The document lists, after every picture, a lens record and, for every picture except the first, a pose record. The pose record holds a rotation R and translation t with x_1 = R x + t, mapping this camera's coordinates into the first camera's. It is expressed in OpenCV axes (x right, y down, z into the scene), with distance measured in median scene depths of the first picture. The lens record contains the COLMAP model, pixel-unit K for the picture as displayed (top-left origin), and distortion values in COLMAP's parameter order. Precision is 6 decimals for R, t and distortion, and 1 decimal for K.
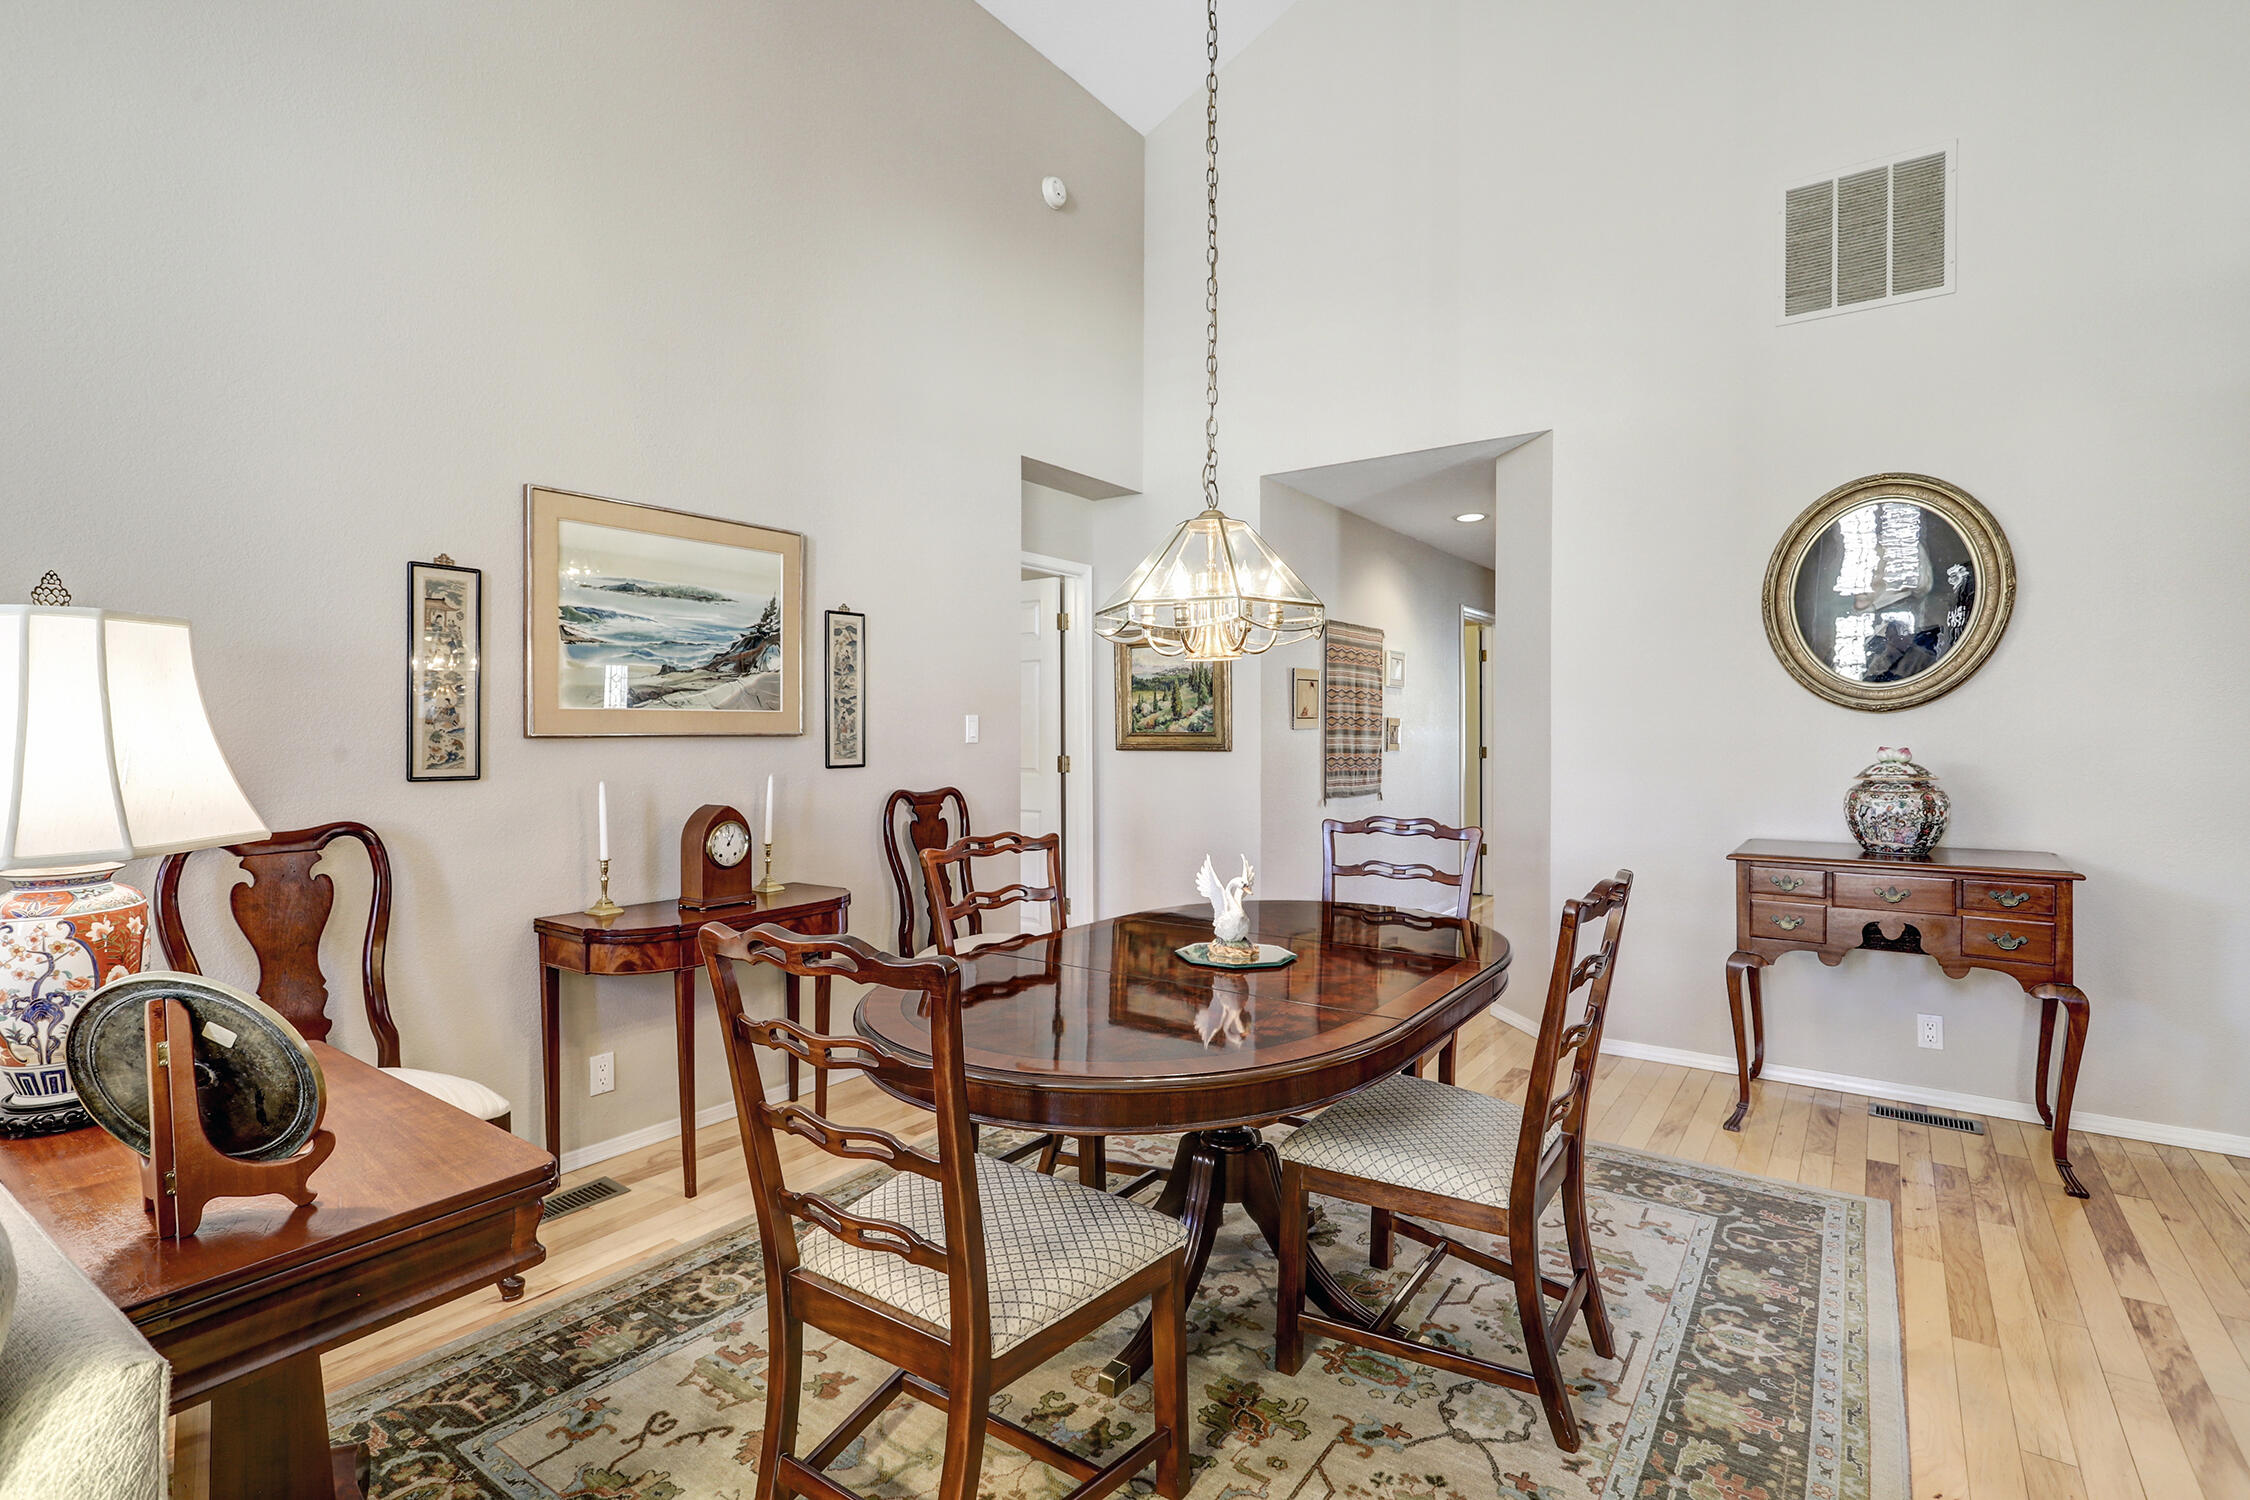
lens RADIAL K [[1079.6, 0, 1115.4], [0, 1079.6, 740.9], [0, 0, 1]] dist [0.000321, 0.000514]
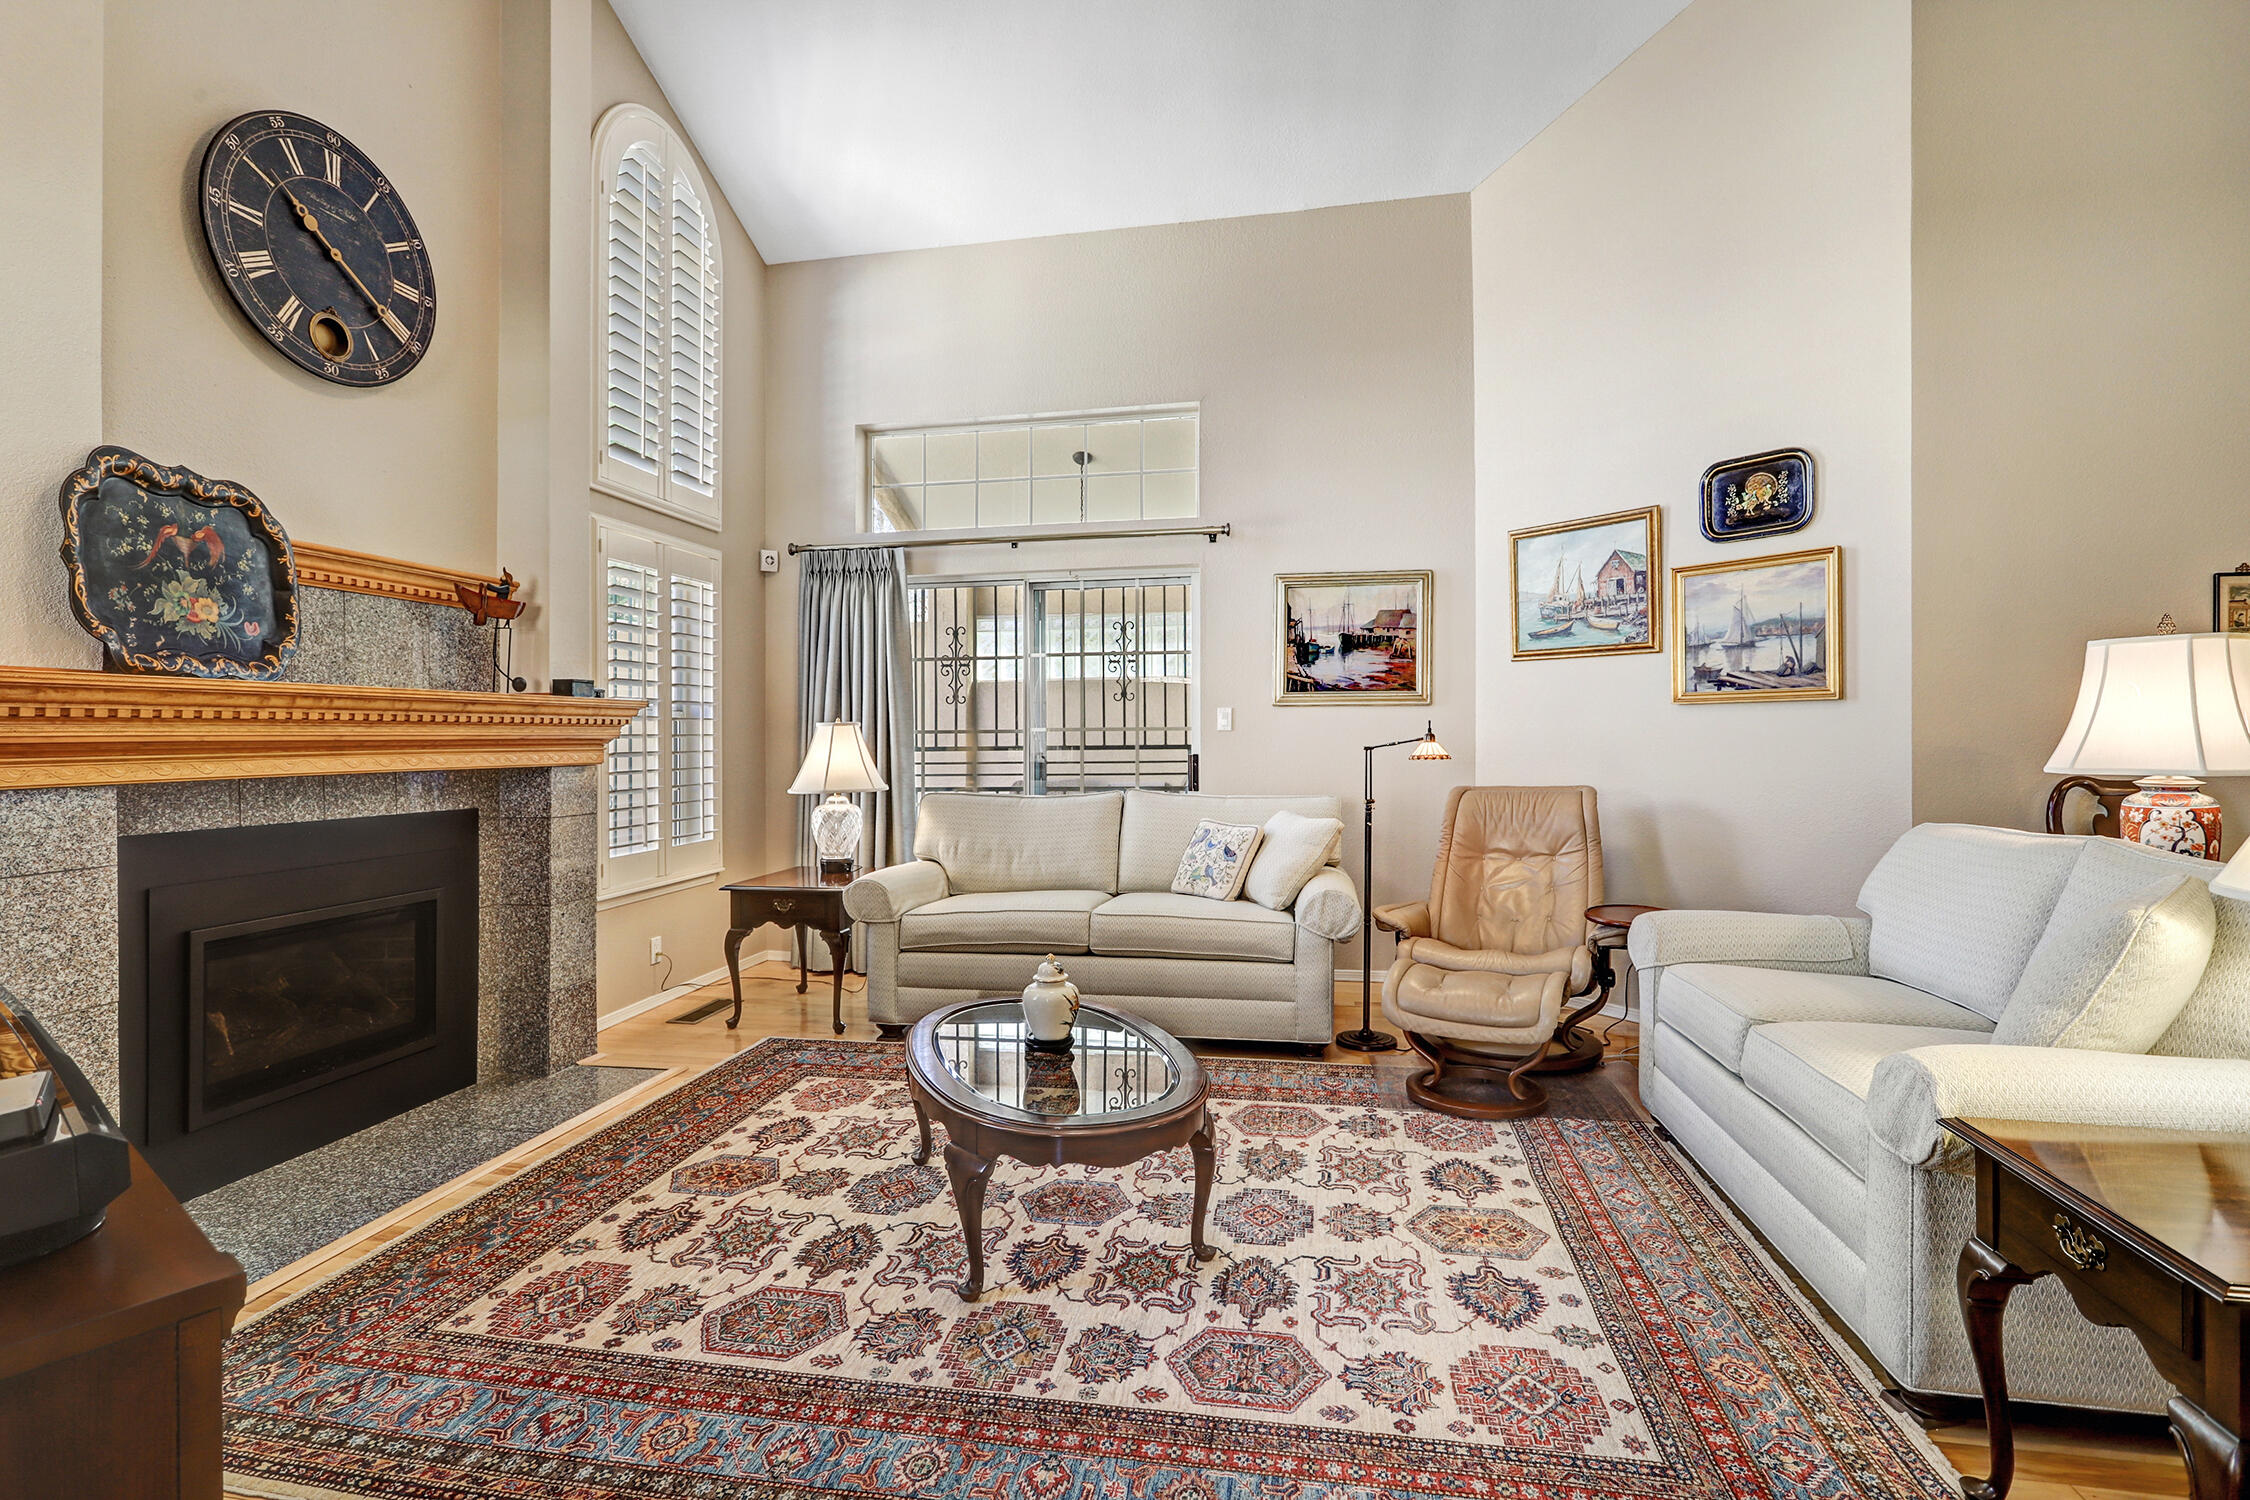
lens RADIAL K [[1079.6, 0, 1115.4], [0, 1079.6, 740.9], [0, 0, 1]] dist [0.000321, 0.000514]
pose [[0.418722, 0.000152, -0.908114, -0.099791], [0.002945, 0.999995, 0.001525, 0.044260], [0.908109, -0.003313, 0.418720, -1.336092]]
